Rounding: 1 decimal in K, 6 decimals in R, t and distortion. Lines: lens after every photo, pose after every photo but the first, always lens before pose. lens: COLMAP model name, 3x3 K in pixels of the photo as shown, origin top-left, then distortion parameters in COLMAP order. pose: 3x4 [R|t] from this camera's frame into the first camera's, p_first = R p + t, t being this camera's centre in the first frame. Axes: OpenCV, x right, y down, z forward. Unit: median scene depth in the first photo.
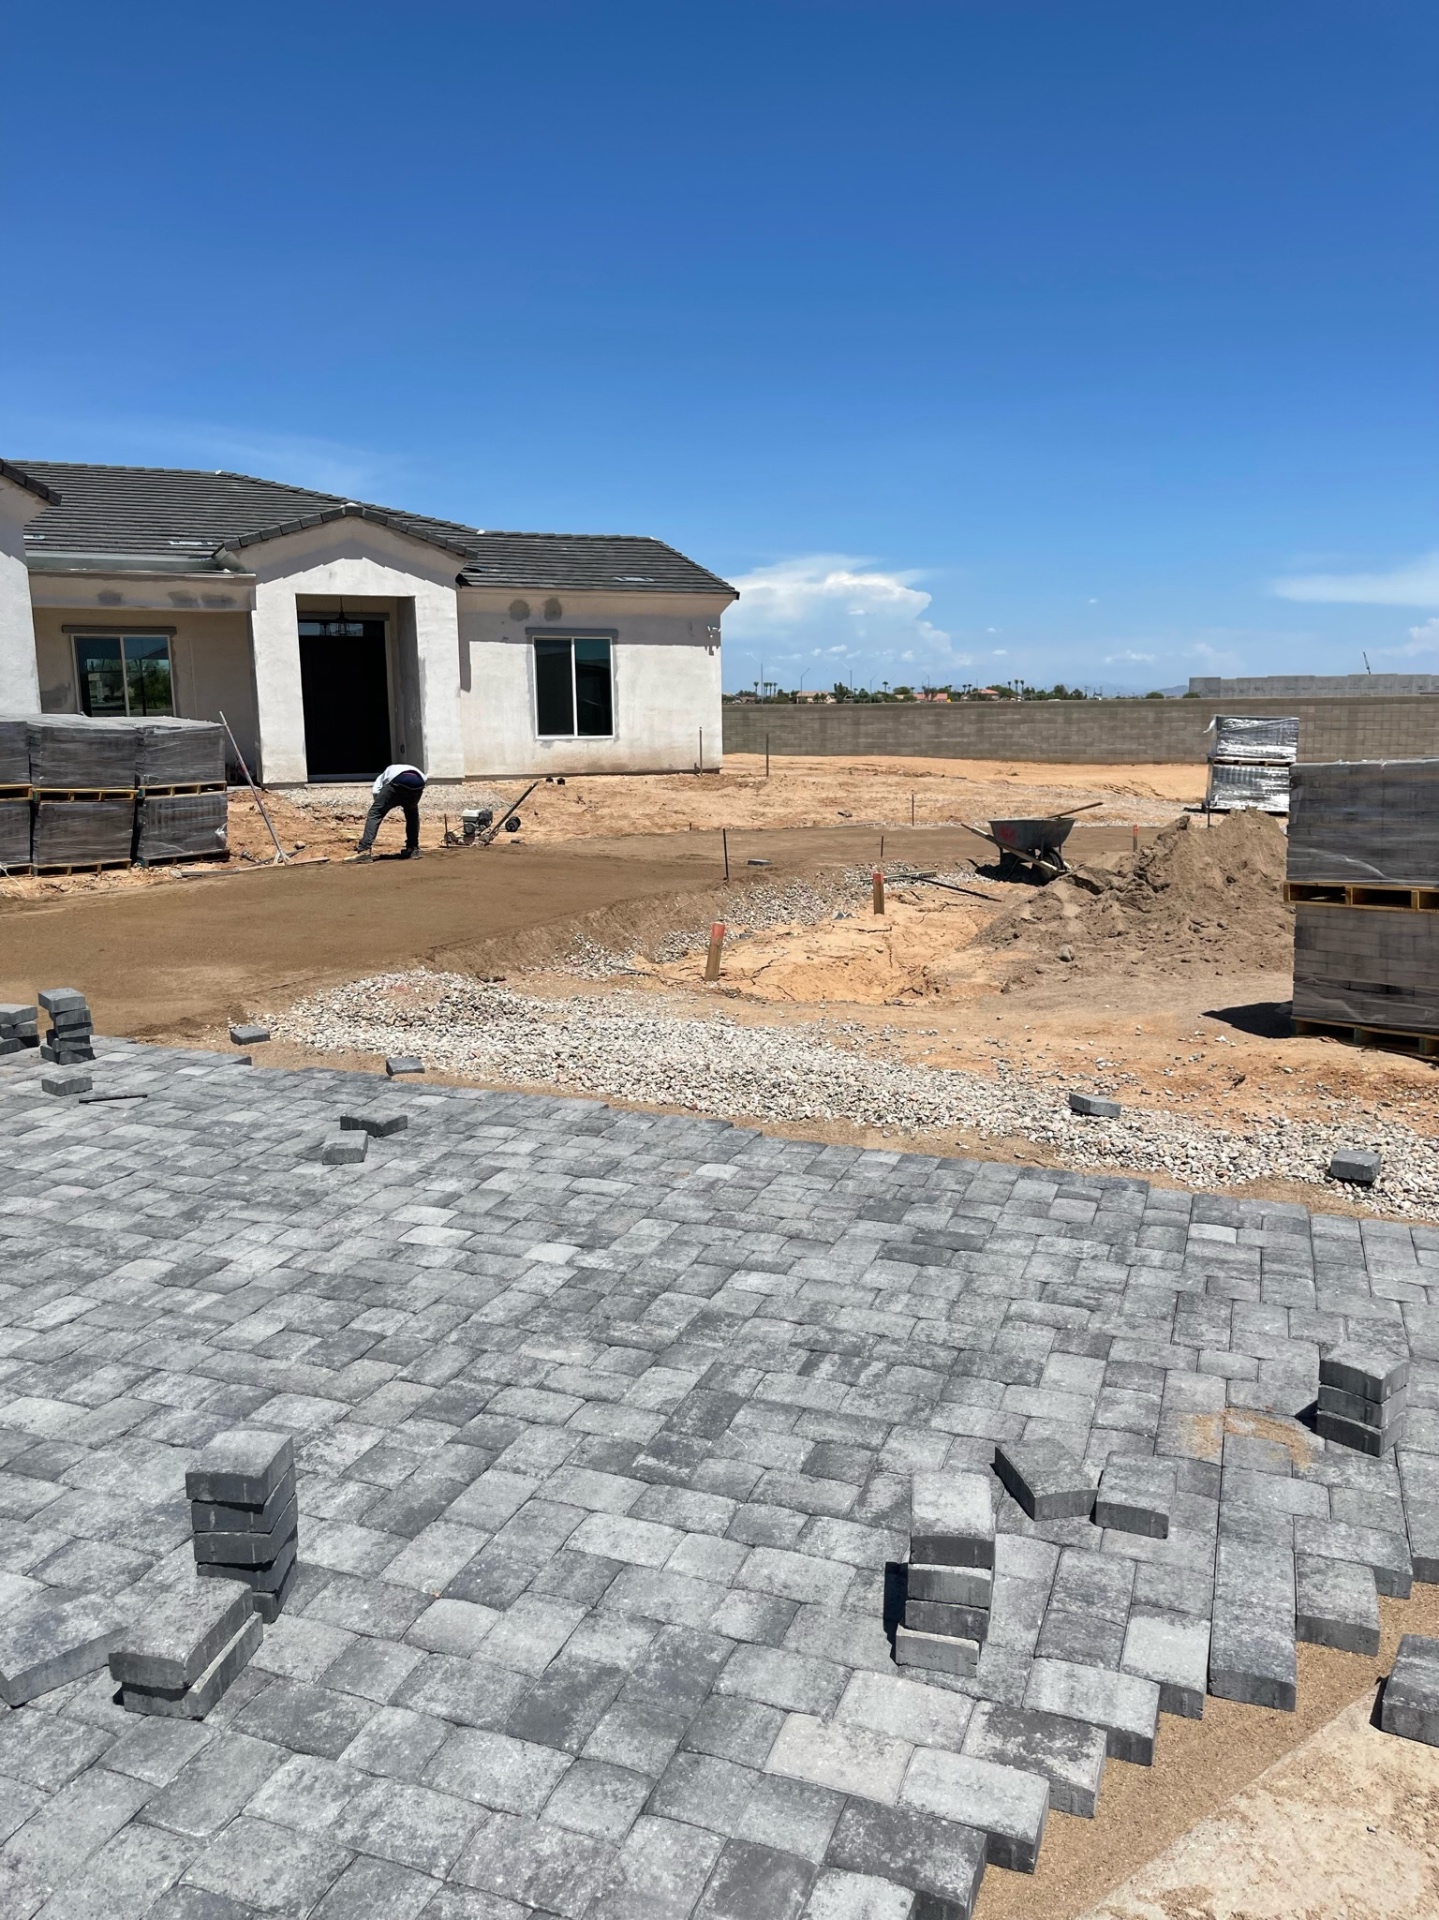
lens RADIAL K [[1447.9, 0, 740.1], [0, 1447.9, 960.8], [0, 0, 1]] dist [0.079654, -0.102965]
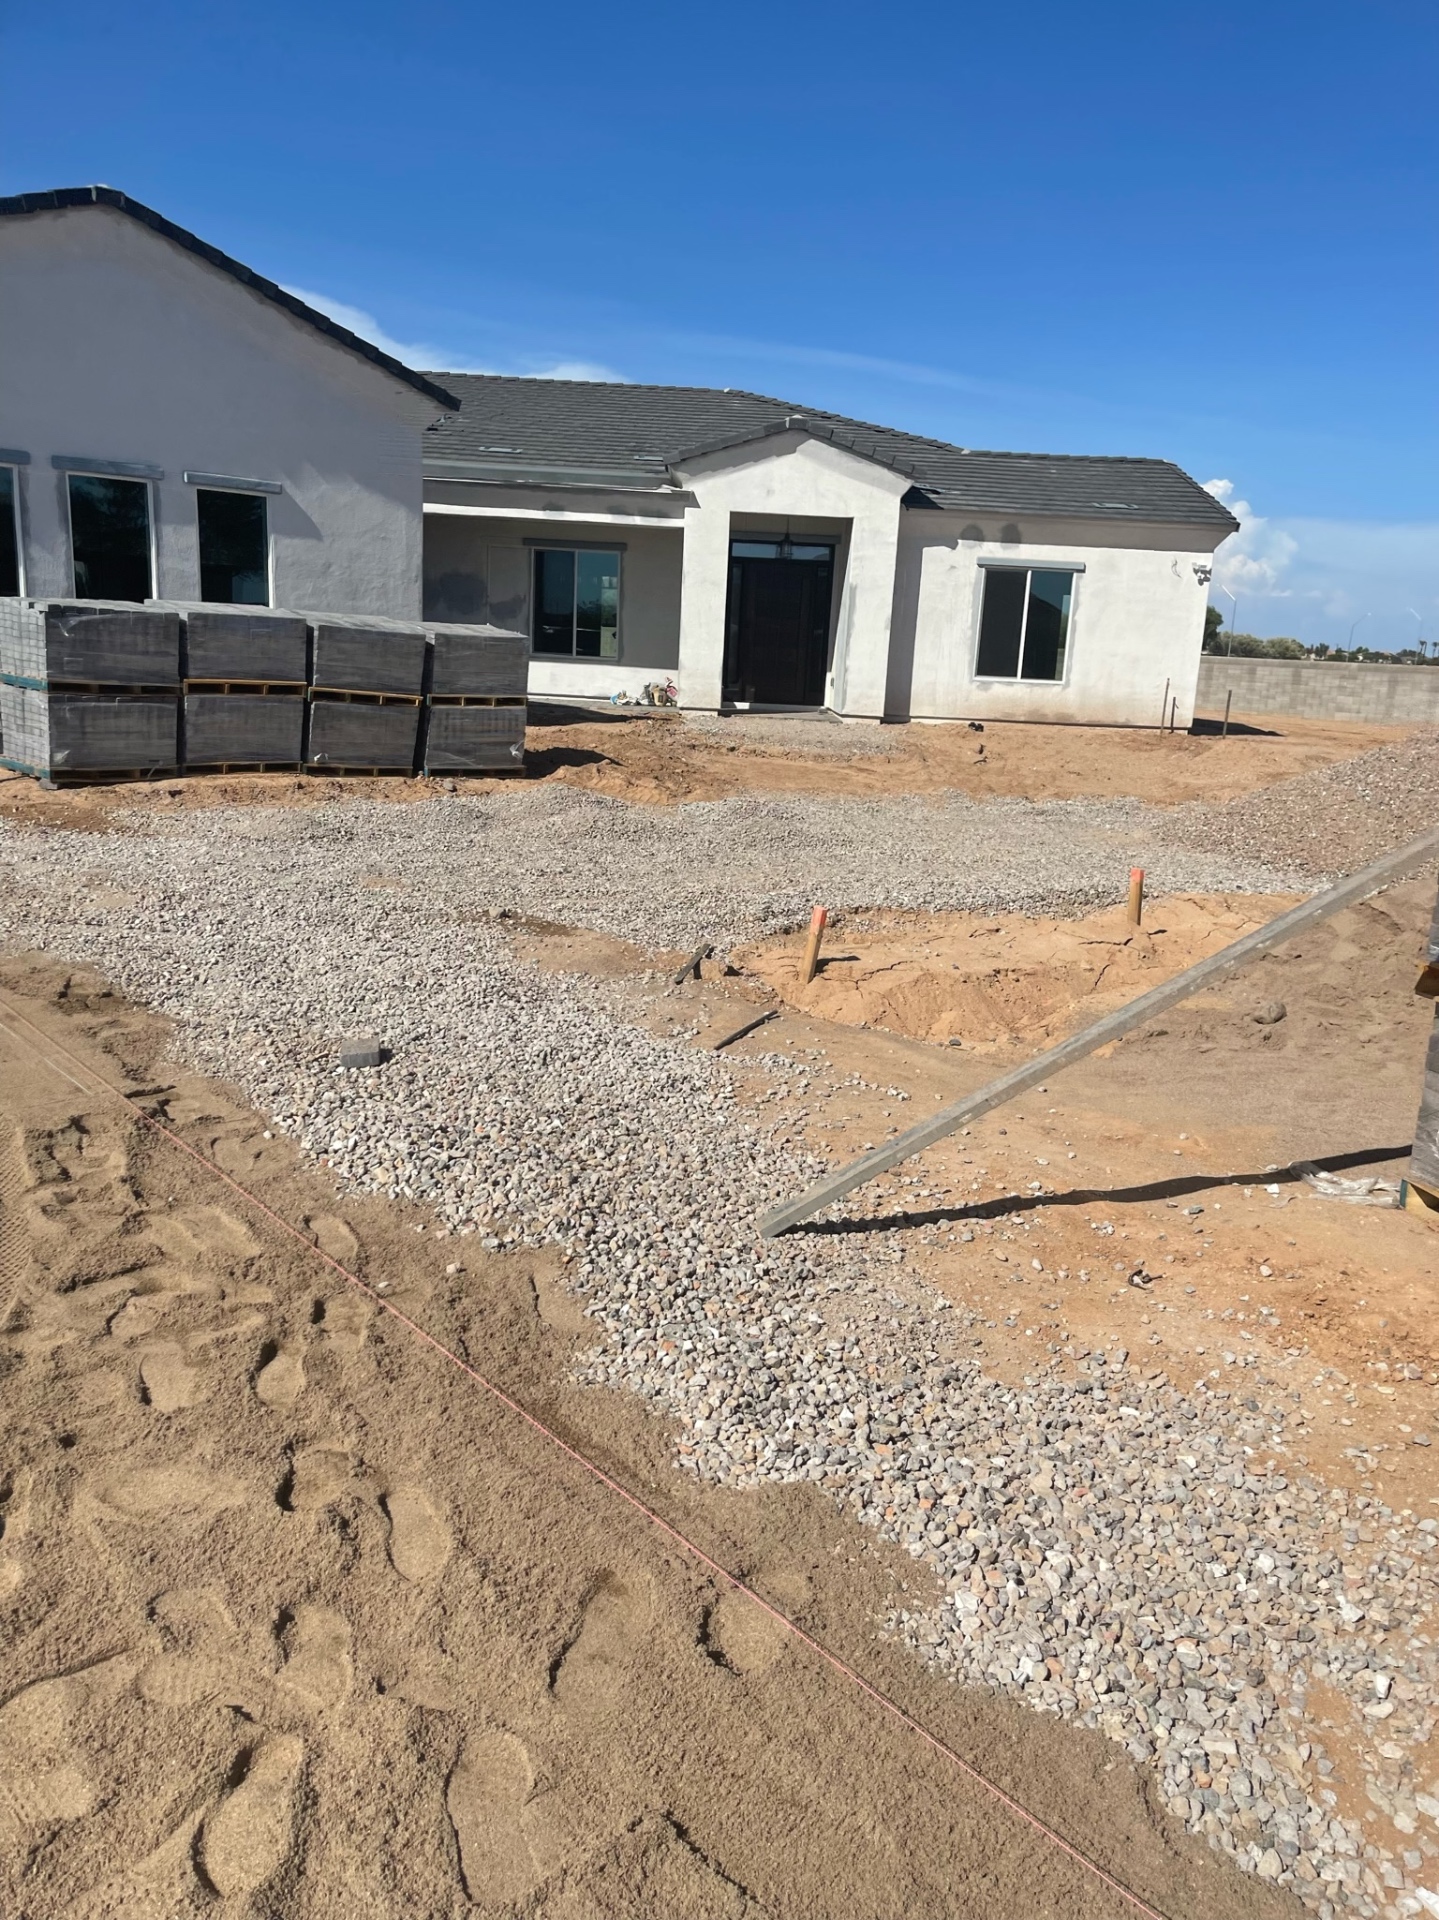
lens RADIAL K [[1447.9, 0, 750.2], [0, 1447.9, 977.2], [0, 0, 1]] dist [0.079654, -0.102965]
pose [[0.915469, 0.146517, -0.374765, 0.178085], [-0.128135, 0.989018, 0.073658, -0.029179], [0.381441, -0.019411, 0.924189, 0.164449]]
